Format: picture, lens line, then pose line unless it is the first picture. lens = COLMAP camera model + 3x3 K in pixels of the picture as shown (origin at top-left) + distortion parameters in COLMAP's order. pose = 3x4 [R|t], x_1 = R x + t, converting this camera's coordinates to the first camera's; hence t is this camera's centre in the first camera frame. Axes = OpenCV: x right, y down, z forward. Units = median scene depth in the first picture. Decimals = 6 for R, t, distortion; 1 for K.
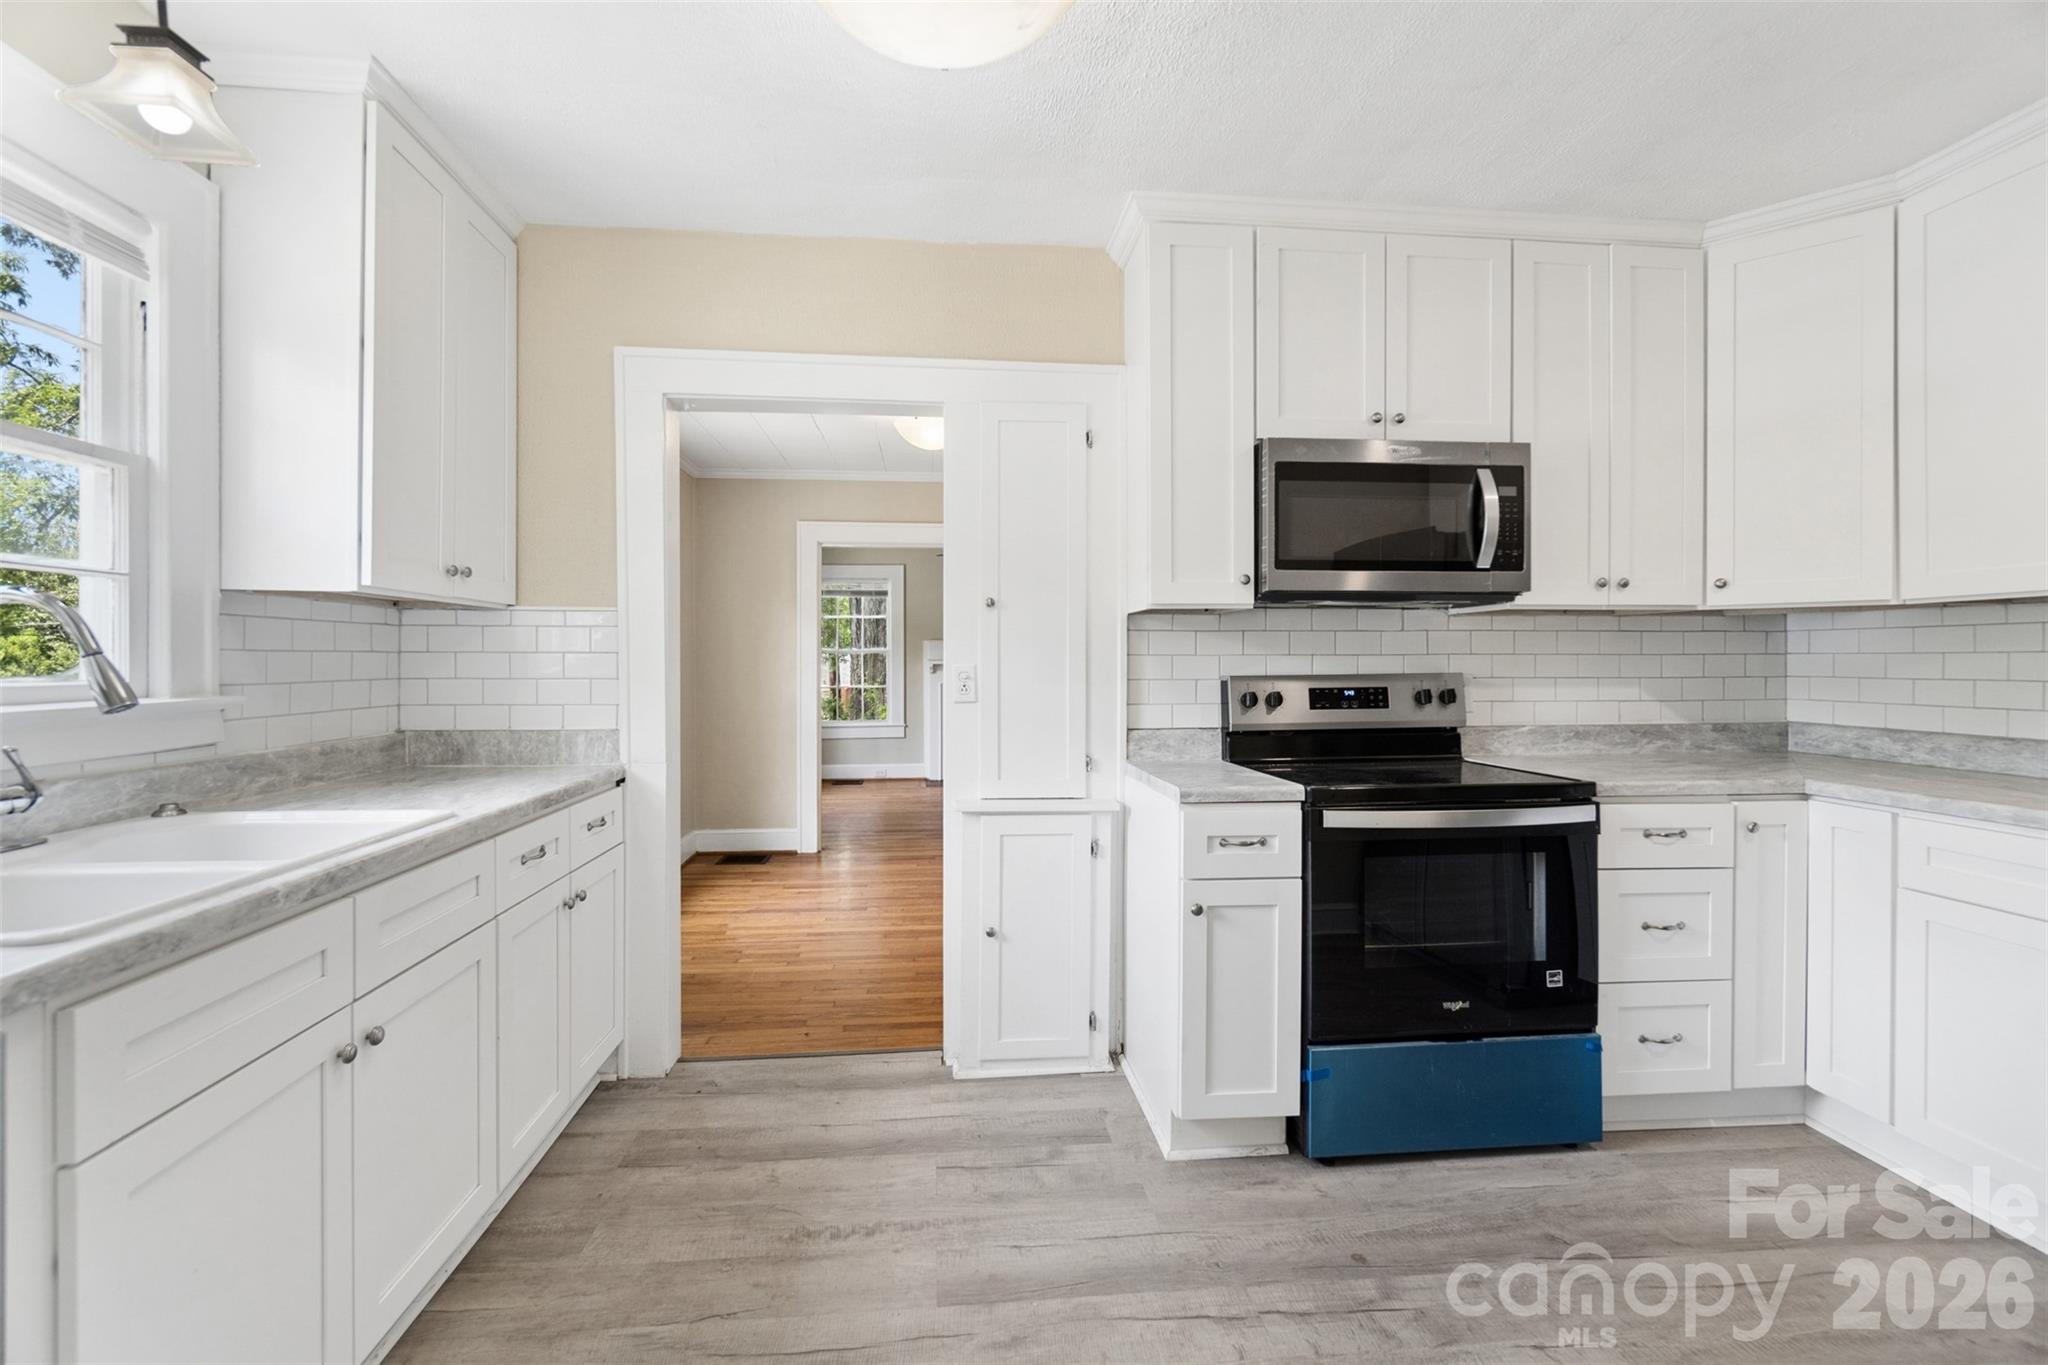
lens RADIAL K [[895.5, 0, 1012.0], [0, 895.5, 666.7], [0, 0, 1]] dist [-0.009237, 0.000670]
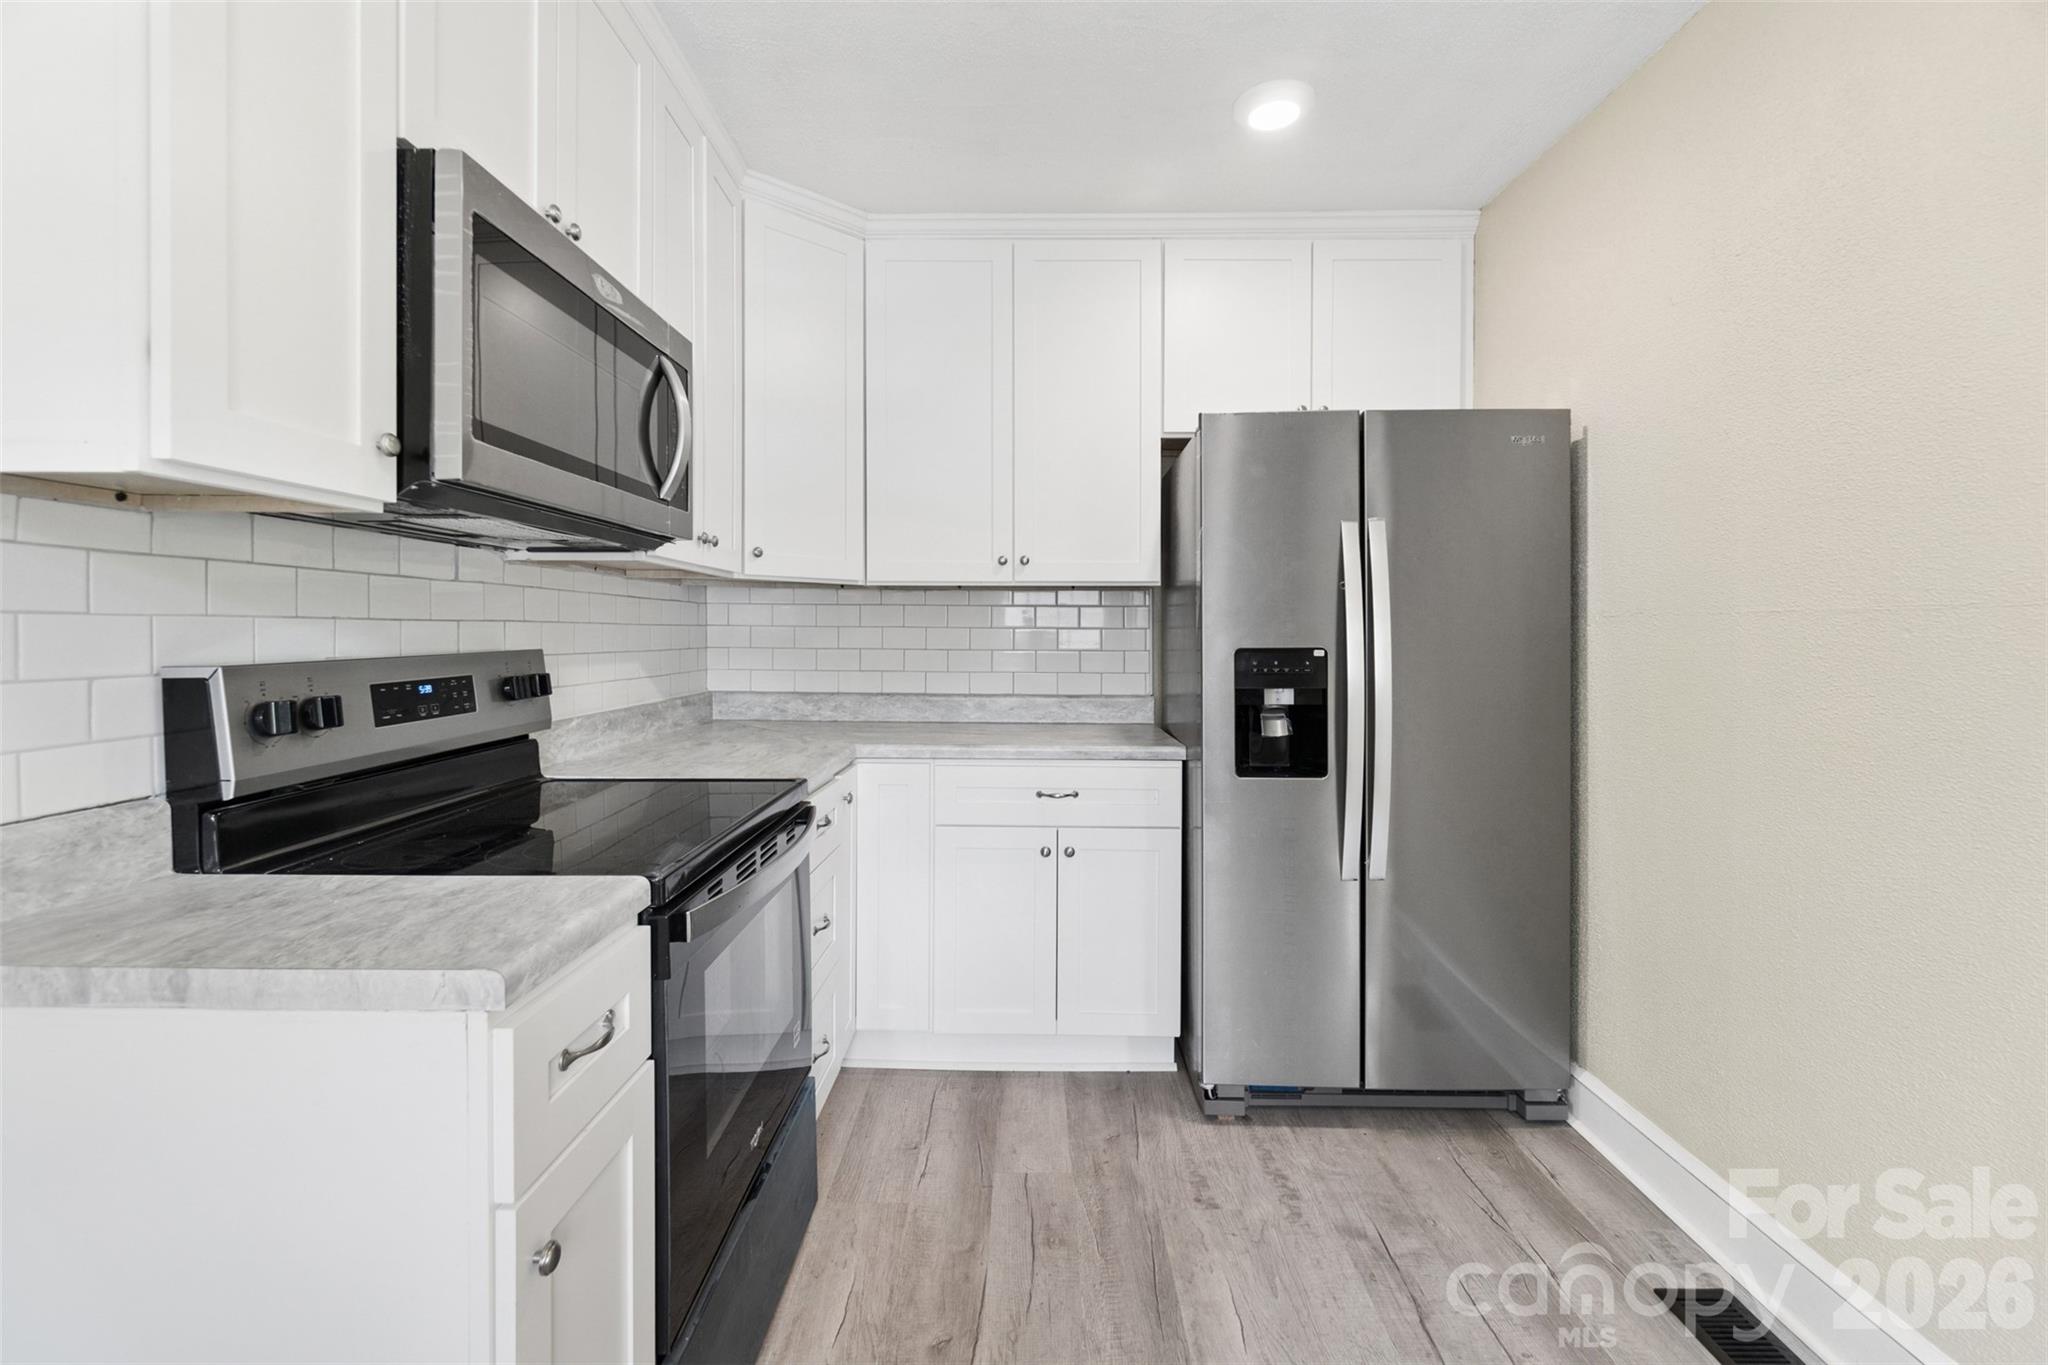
lens RADIAL K [[895.5, 0, 1012.6], [0, 895.5, 639.8], [0, 0, 1]] dist [-0.009237, 0.000670]
pose [[0.097148, -0.005424, 0.995255, -0.131766], [-0.001937, 0.999982, 0.005639, -0.004597], [-0.995268, -0.002476, 0.097136, 0.599483]]
